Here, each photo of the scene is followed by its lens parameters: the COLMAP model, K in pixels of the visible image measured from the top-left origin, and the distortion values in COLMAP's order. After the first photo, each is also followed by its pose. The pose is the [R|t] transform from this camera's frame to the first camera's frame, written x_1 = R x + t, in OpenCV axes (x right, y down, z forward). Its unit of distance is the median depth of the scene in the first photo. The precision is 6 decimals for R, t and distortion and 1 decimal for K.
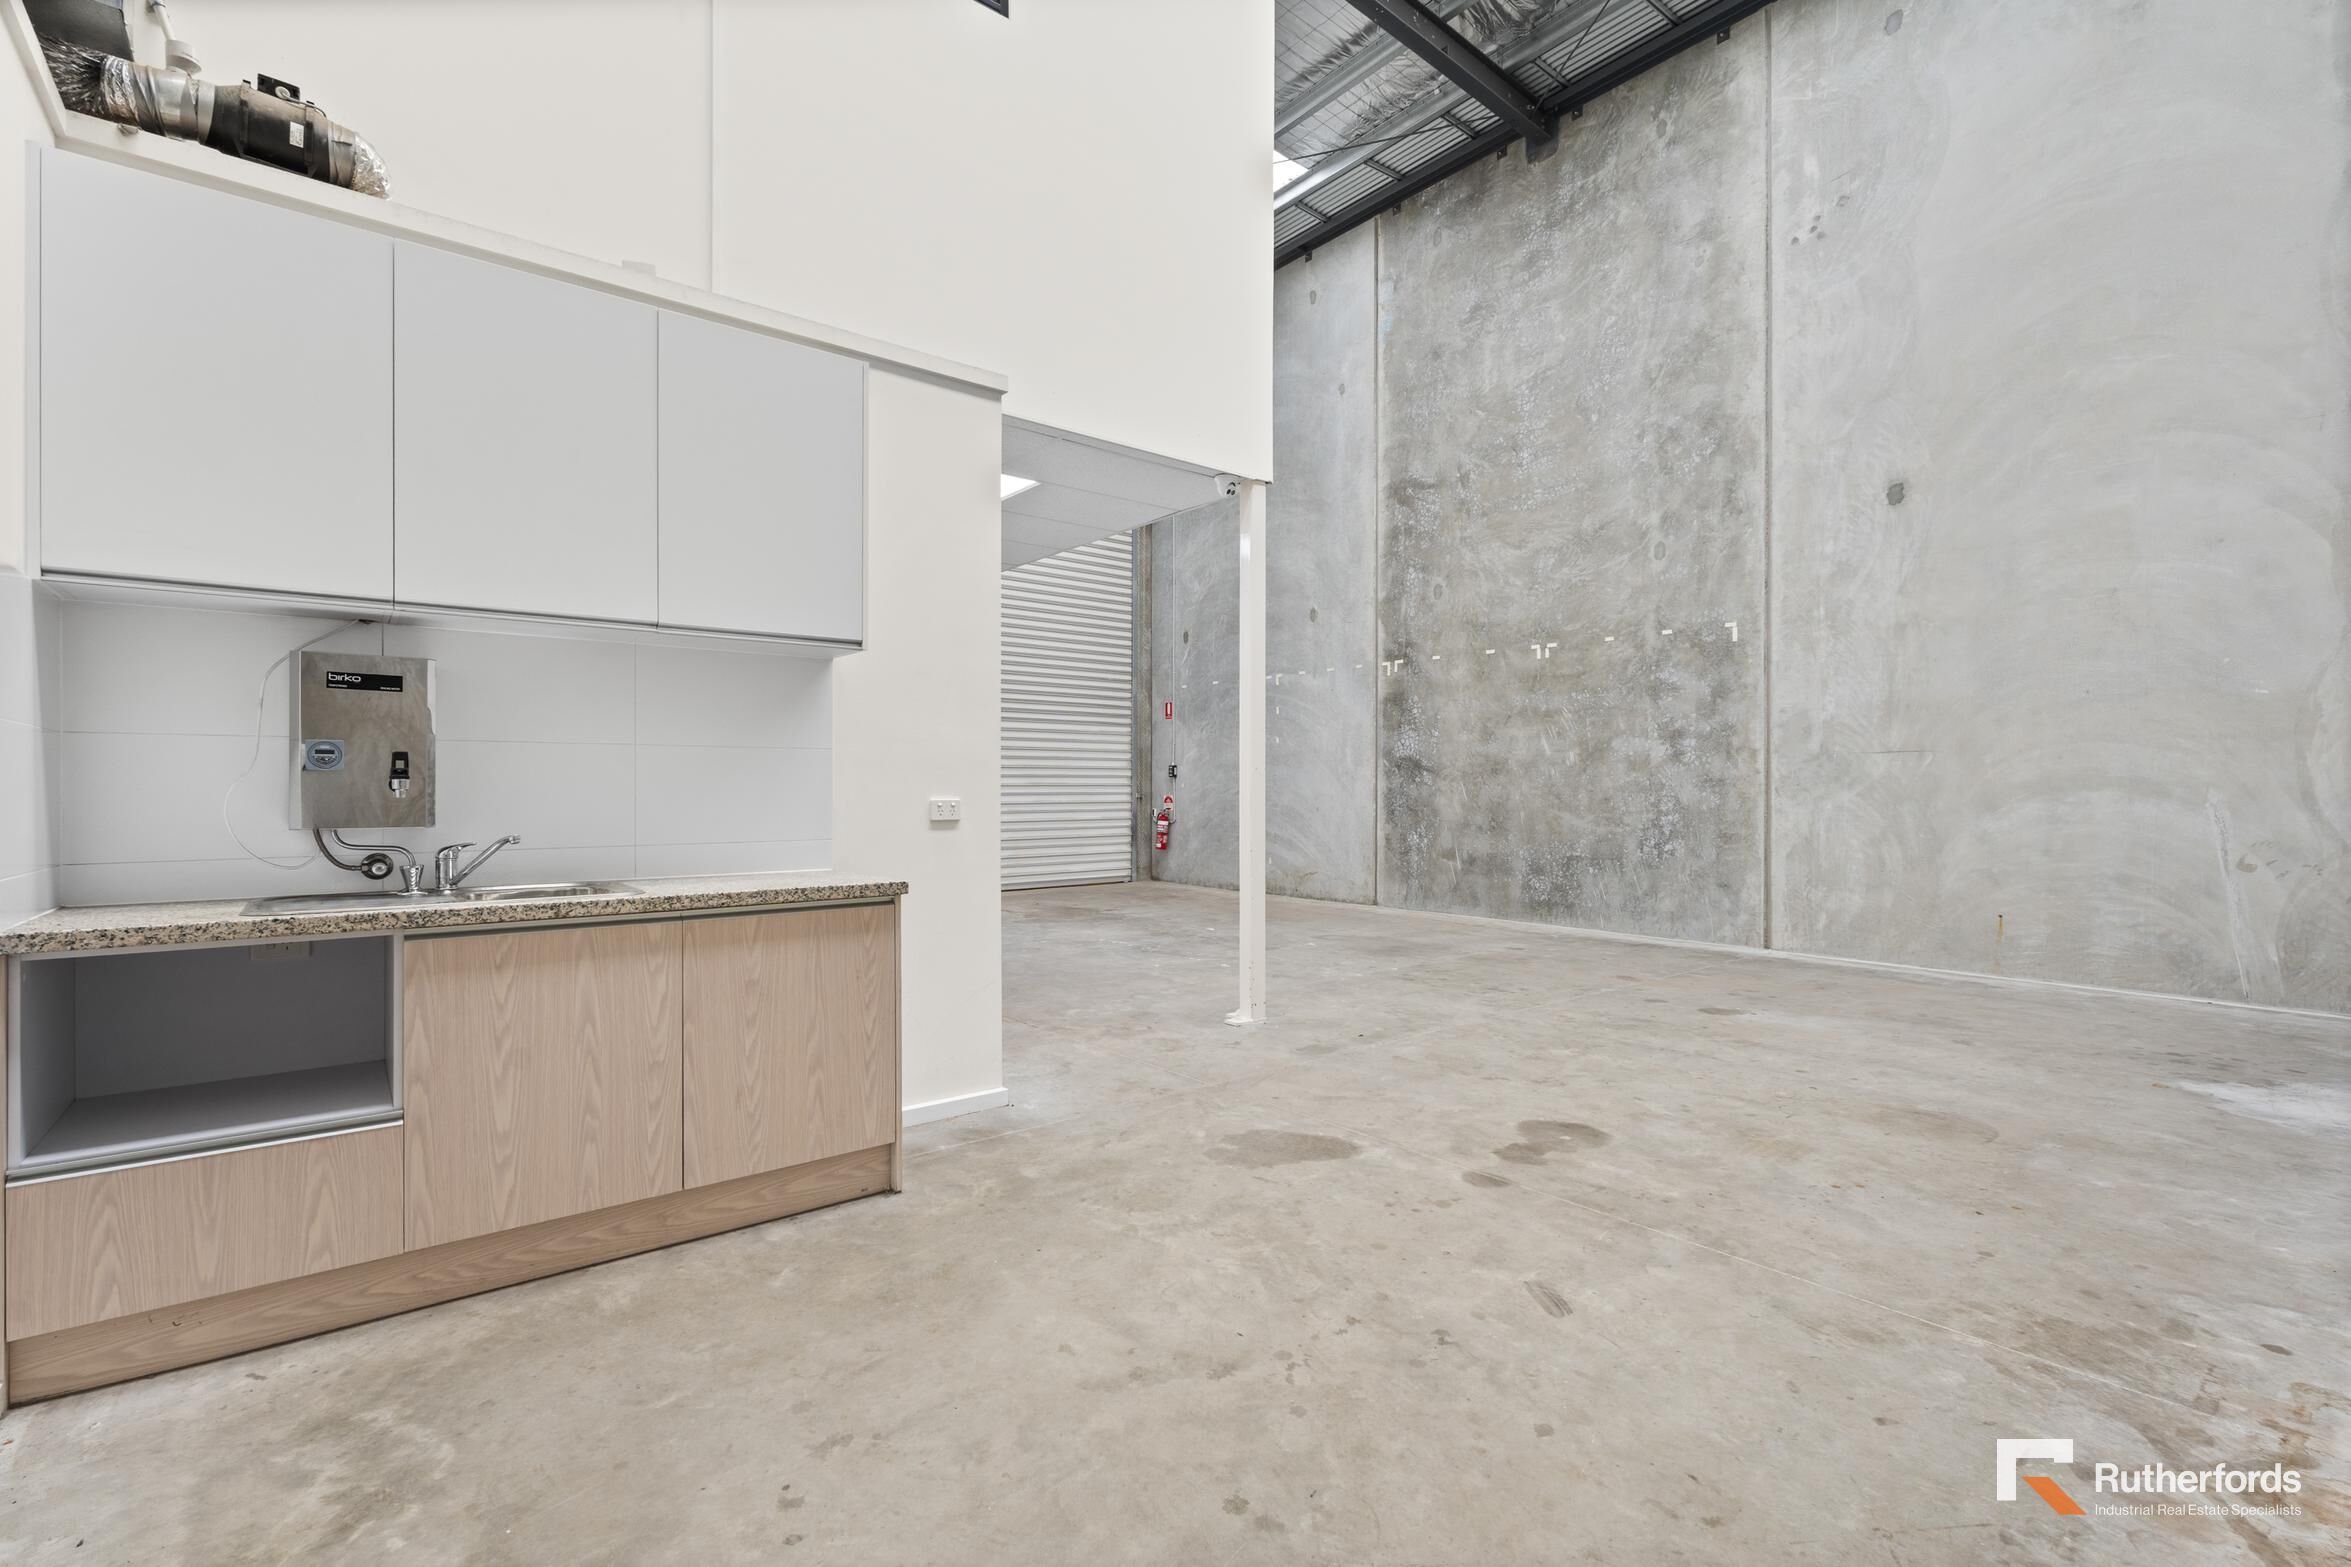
lens RADIAL K [[1051.5, 0, 1190.2], [0, 1051.5, 787.8], [0, 0, 1]] dist [-0.005069, 0.000471]
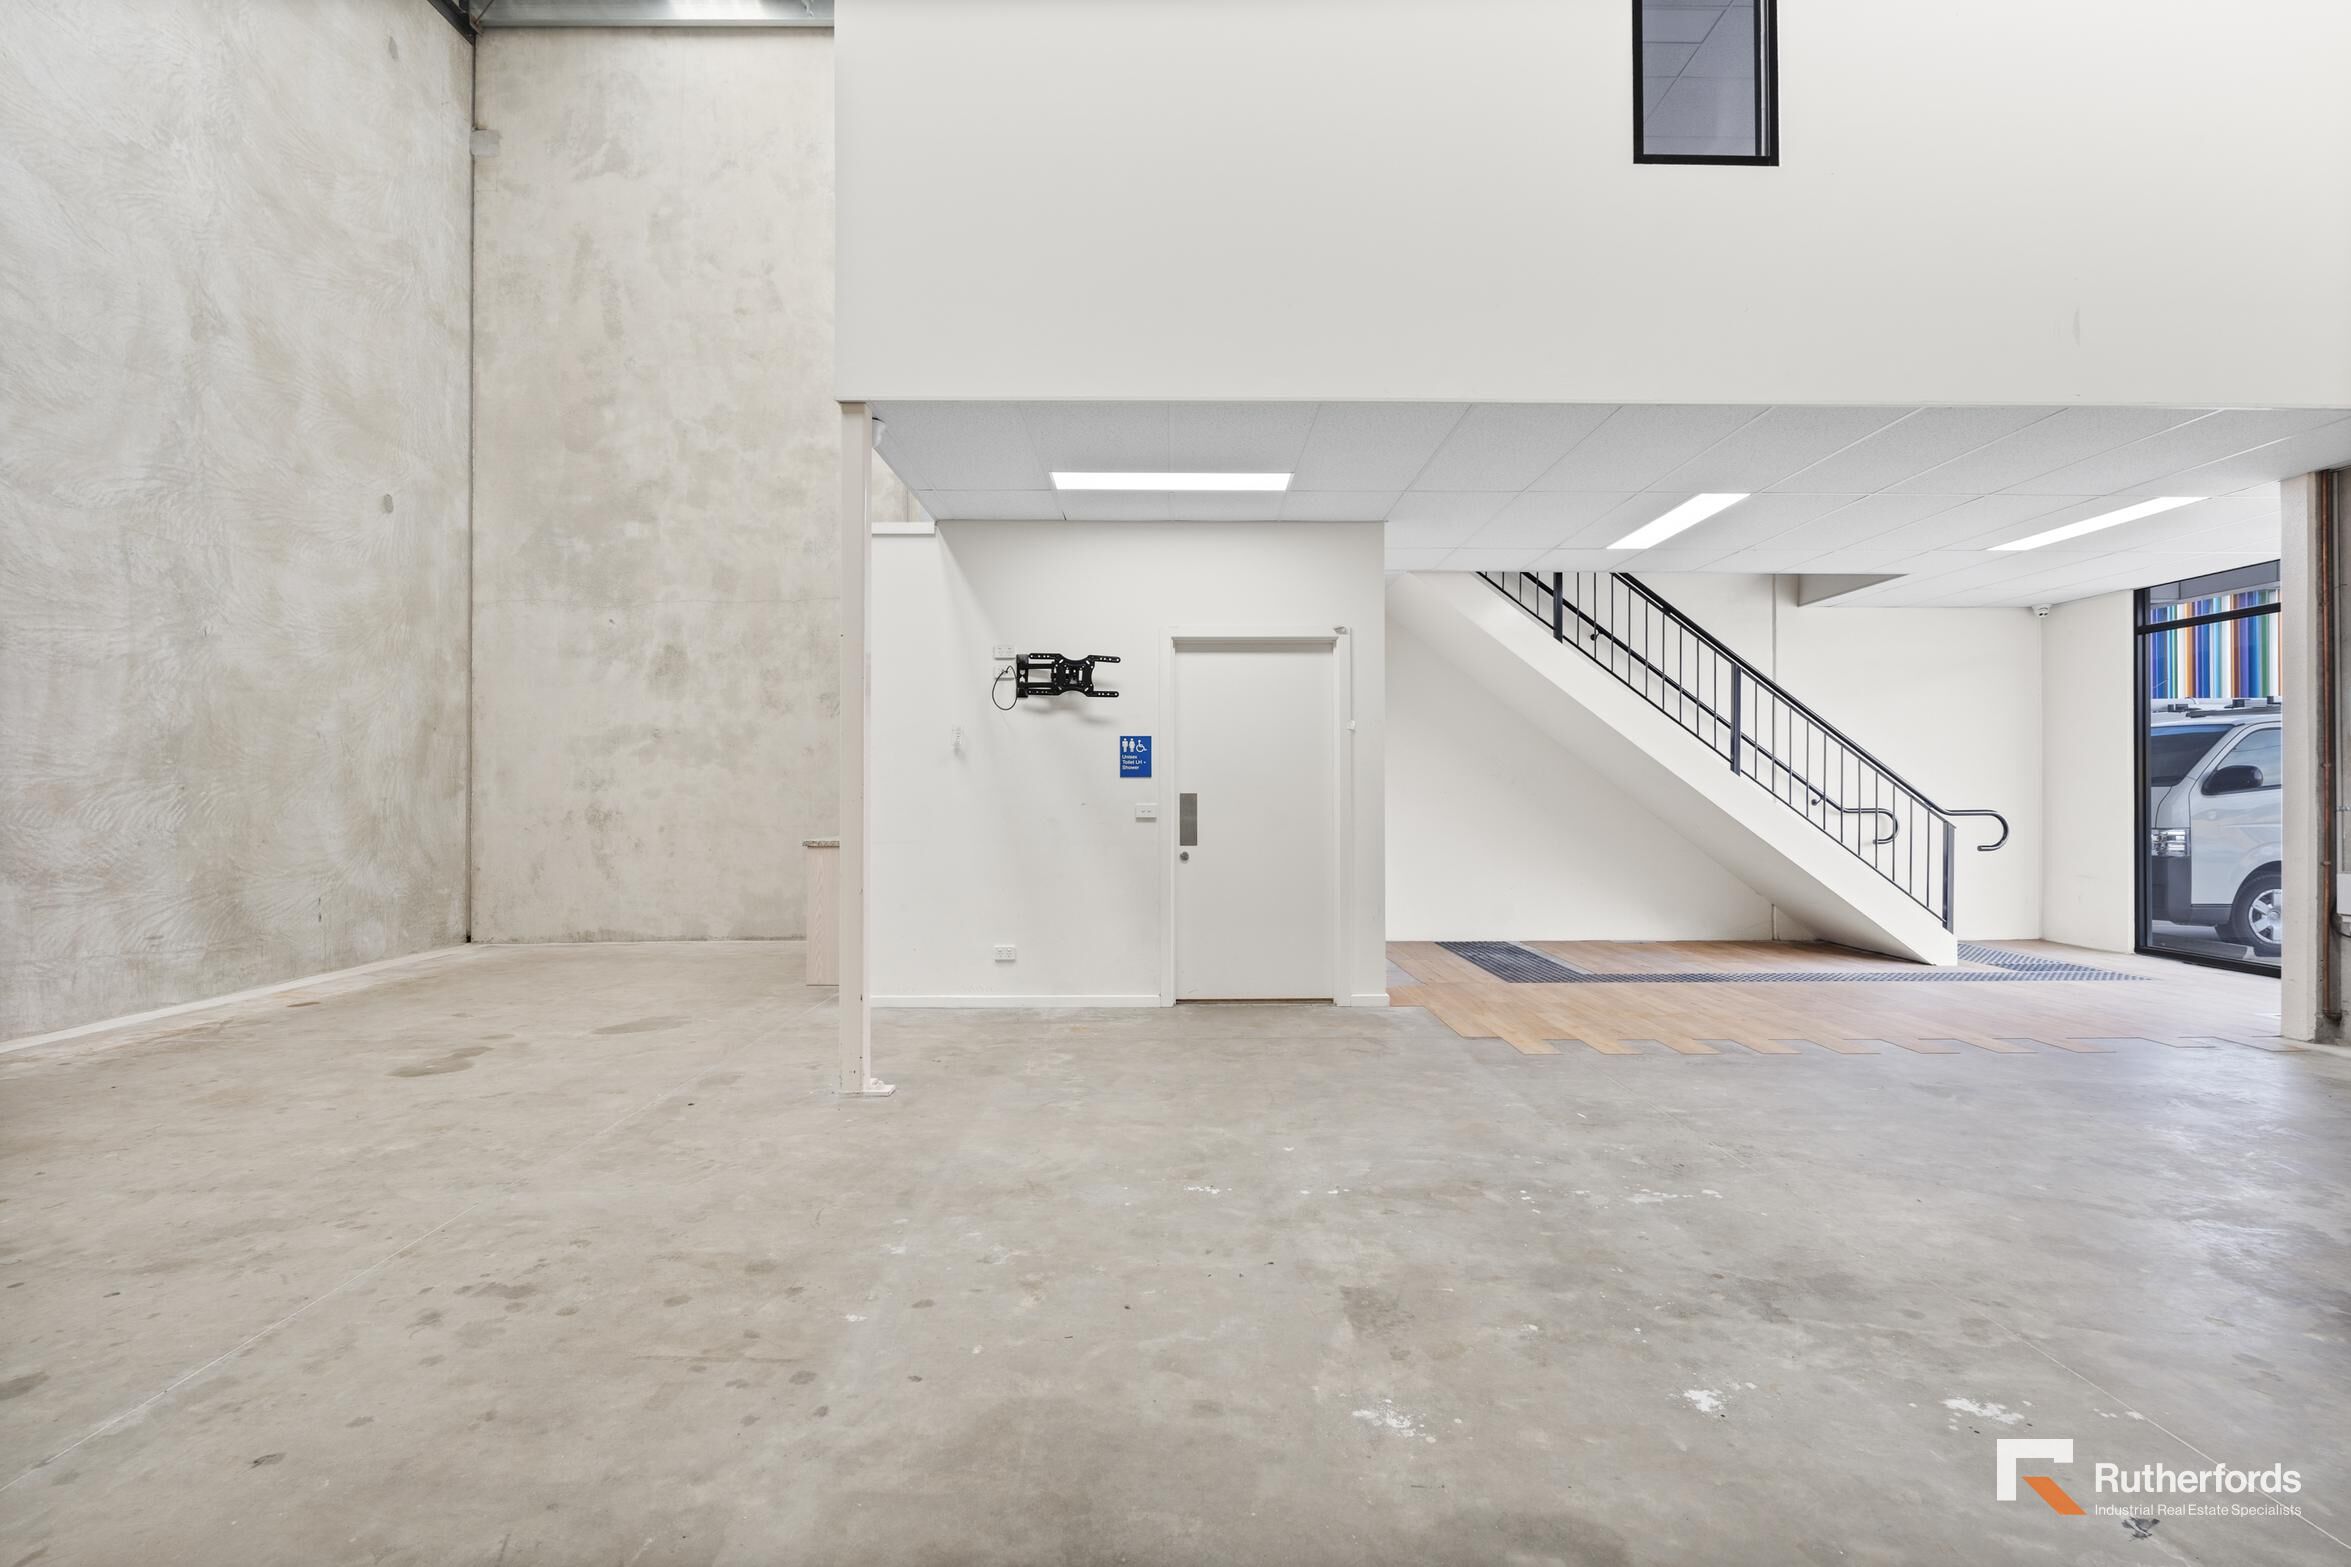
lens RADIAL K [[1033.6, 0, 1166.8], [0, 1033.6, 787.3], [0, 0, 1]] dist [-0.002547, -0.000411]
pose [[-0.639771, -0.006620, -0.768537, 0.286519], [0.001921, 0.999946, -0.010212, 0.001174], [0.768563, -0.008010, -0.639724, 0.951910]]
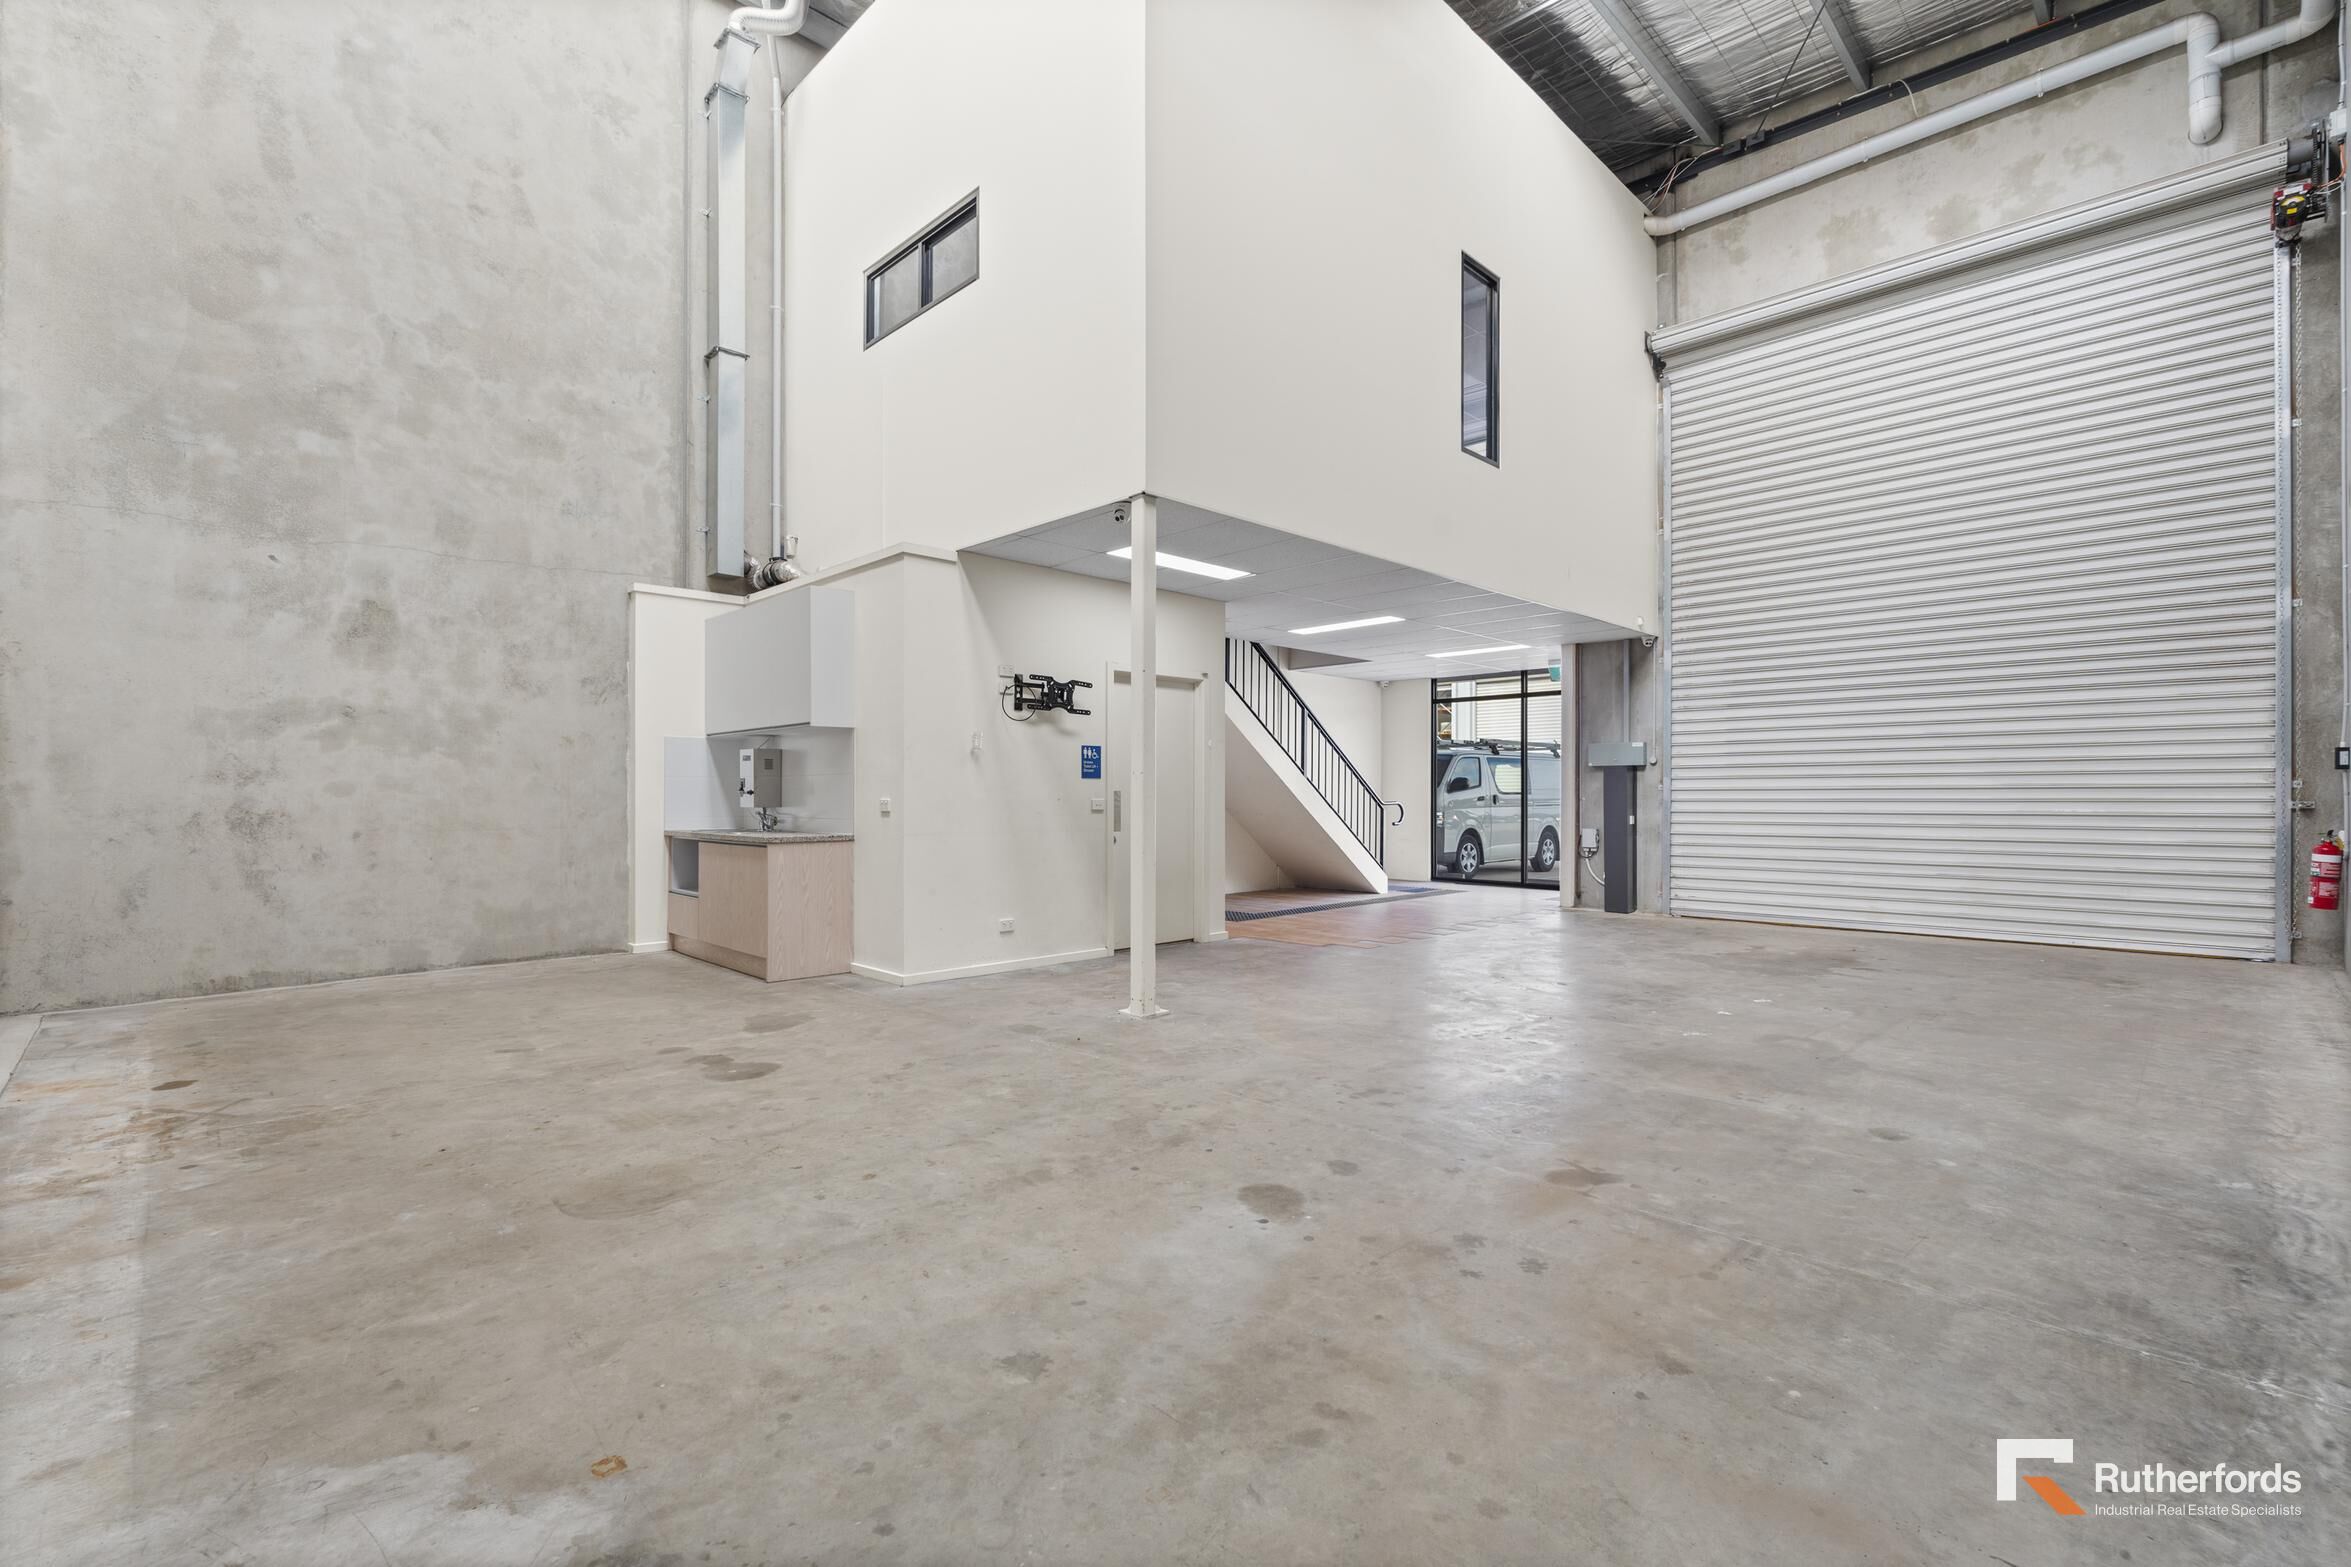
lens RADIAL K [[1044.6, 0, 1167.9], [0, 1044.6, 789.1], [0, 0, 1]] dist [-0.002634, -0.000371]
pose [[0.074637, -0.005461, -0.997196, 0.620388], [0.002112, 0.999984, -0.005318, 0.001366], [0.997209, -0.001709, 0.074647, 0.538849]]
